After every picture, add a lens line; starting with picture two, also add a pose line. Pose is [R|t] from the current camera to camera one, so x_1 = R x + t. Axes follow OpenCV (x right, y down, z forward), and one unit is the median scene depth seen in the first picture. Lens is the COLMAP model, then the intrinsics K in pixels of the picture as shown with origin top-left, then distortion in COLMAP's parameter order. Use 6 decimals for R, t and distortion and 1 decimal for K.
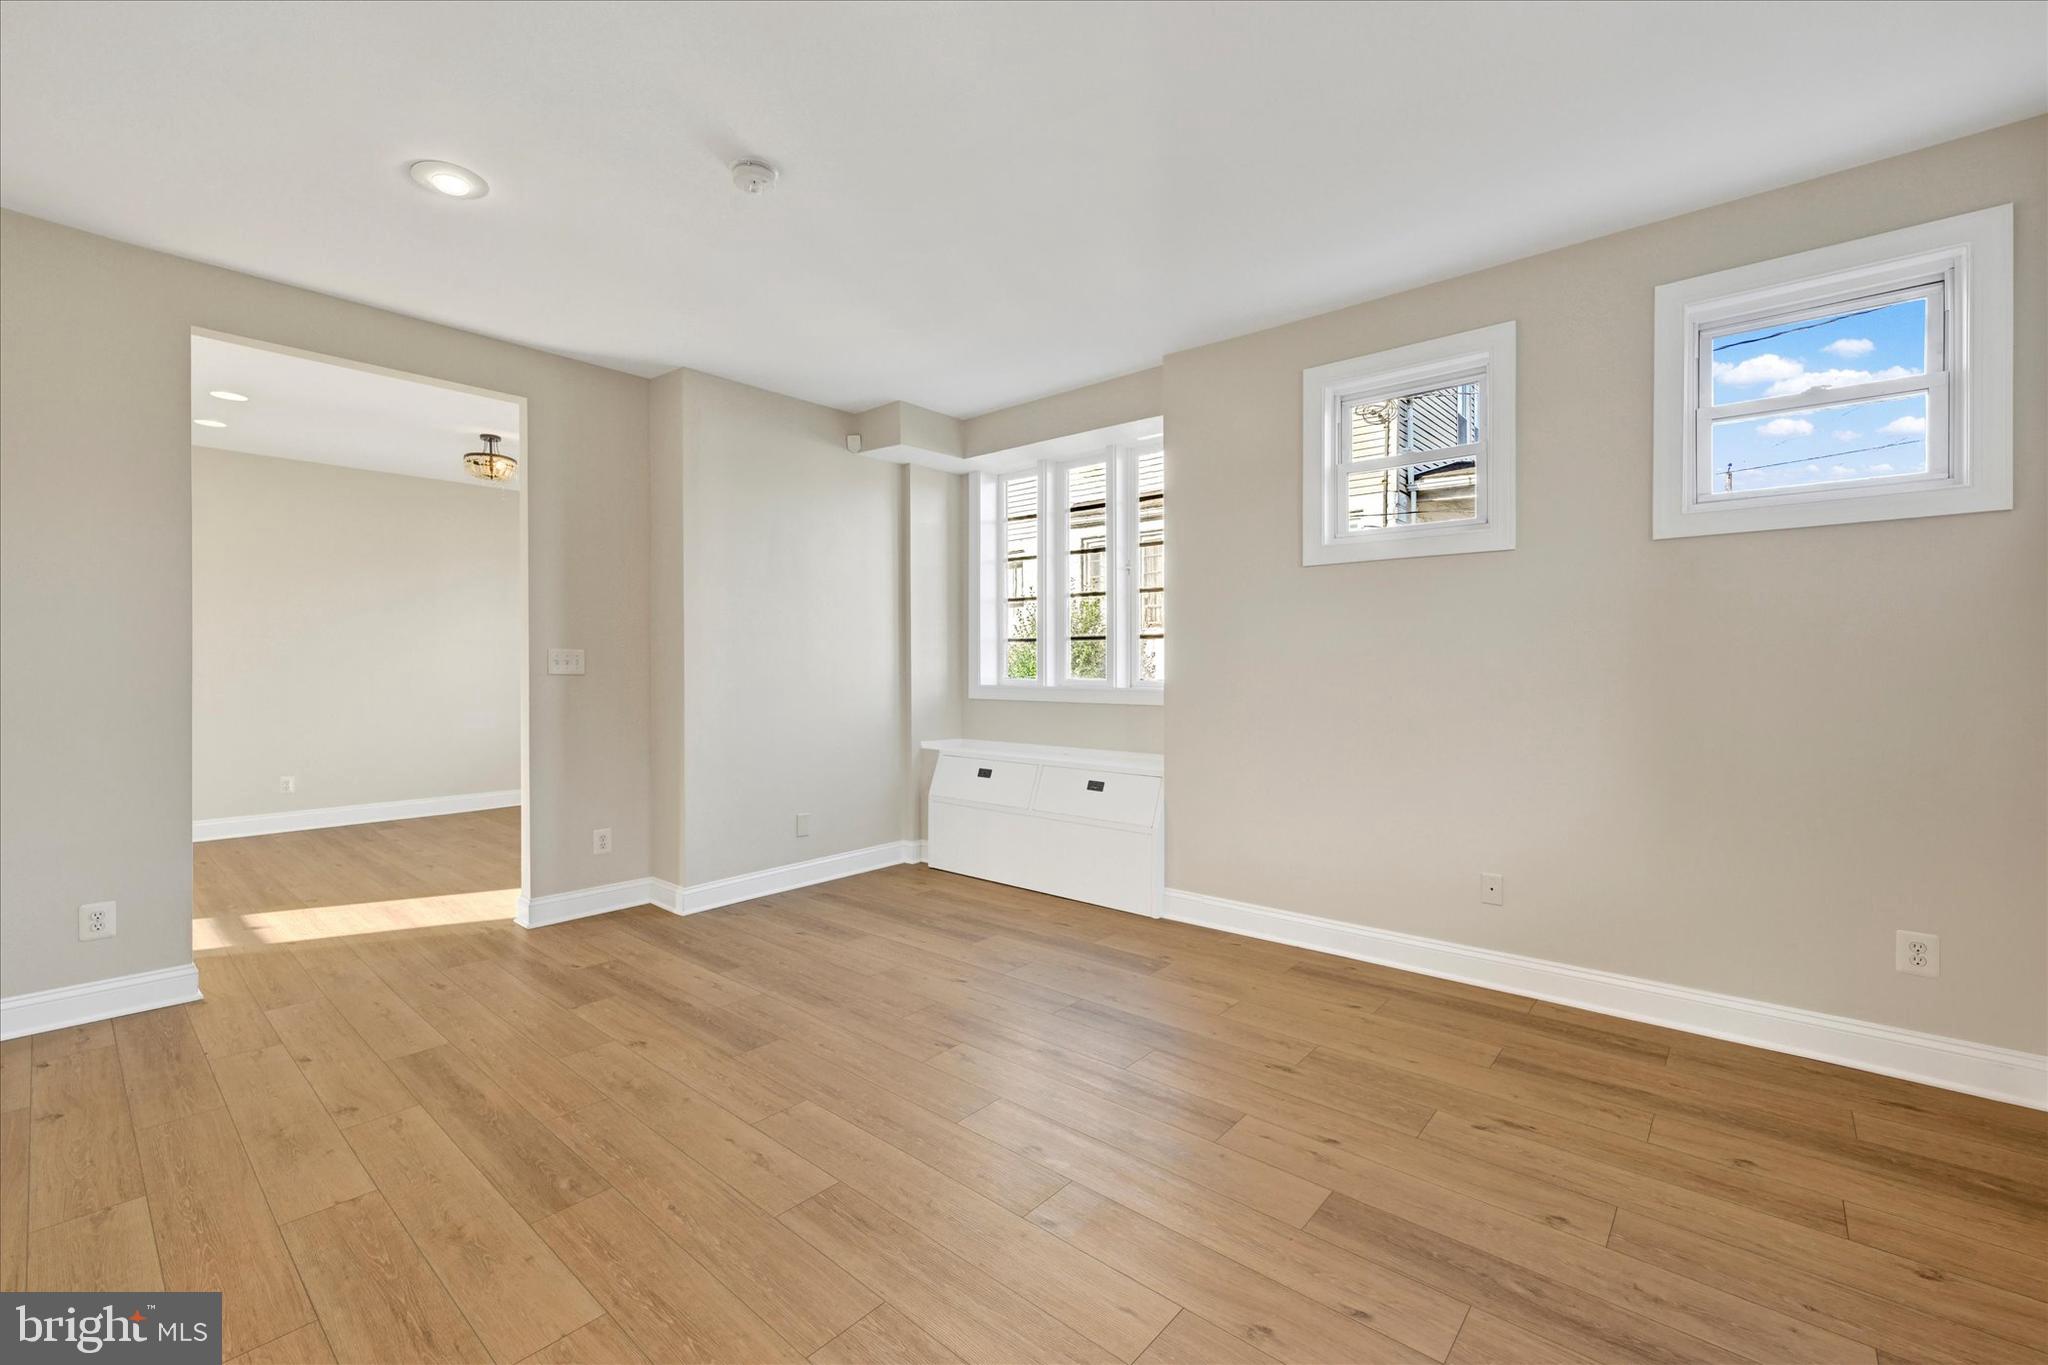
lens RADIAL K [[838.4, 0, 1008.7], [0, 838.4, 641.8], [0, 0, 1]] dist [0.000122, -0.000405]
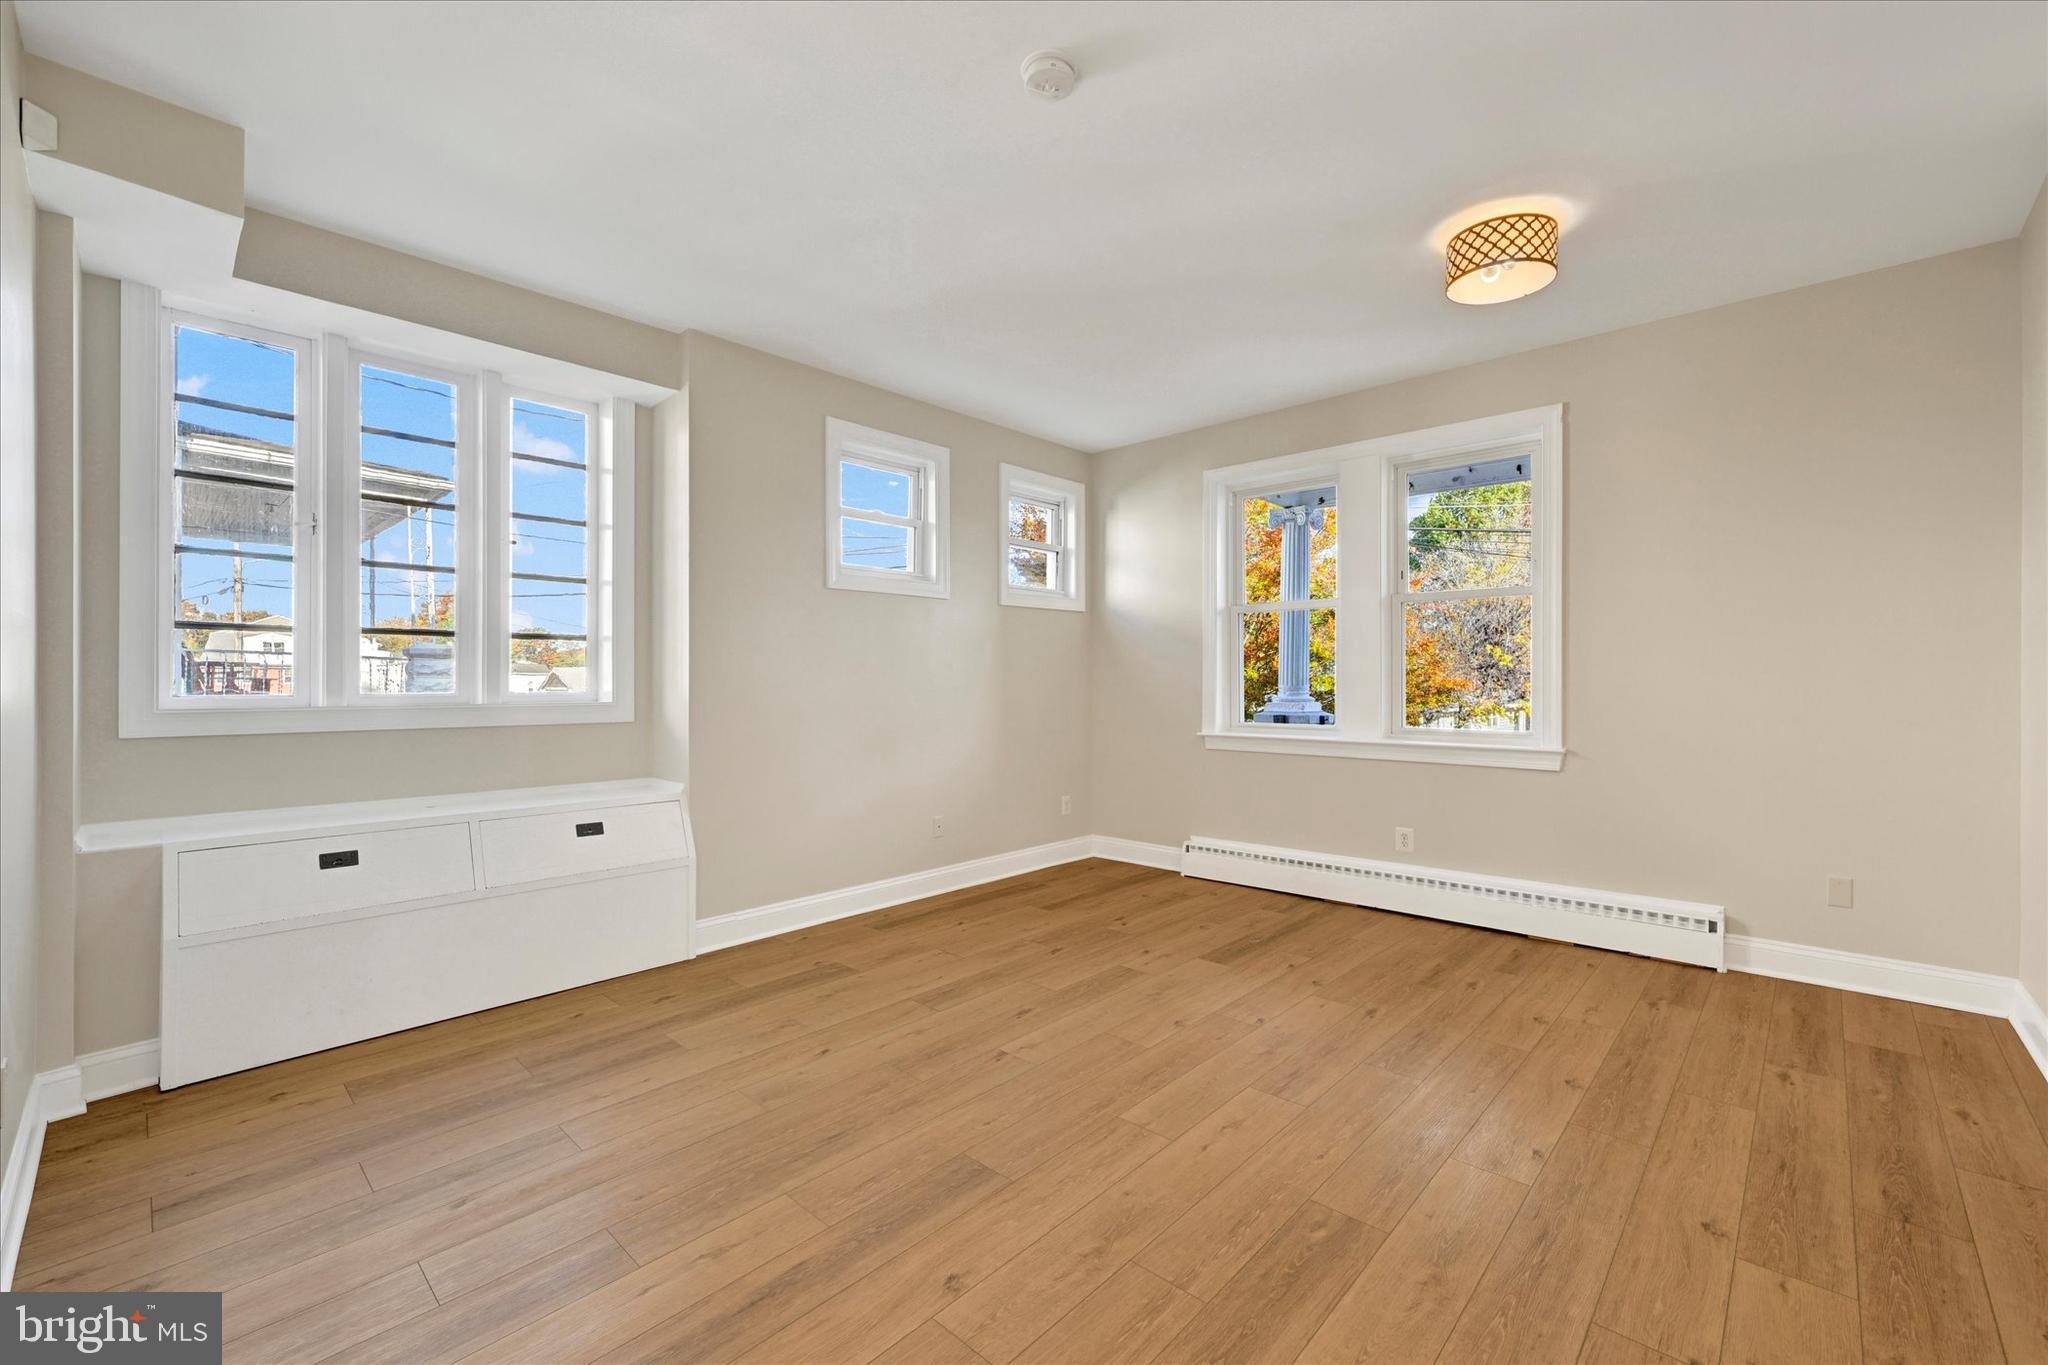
lens RADIAL K [[838.4, 0, 1016.7], [0, 838.4, 660.5], [0, 0, 1]] dist [0.000122, -0.000405]
pose [[0.052534, 0.026119, 0.998278, -1.043773], [-0.026134, 0.999351, -0.024772, 0.040470], [-0.998277, -0.024787, 0.053182, 0.918958]]
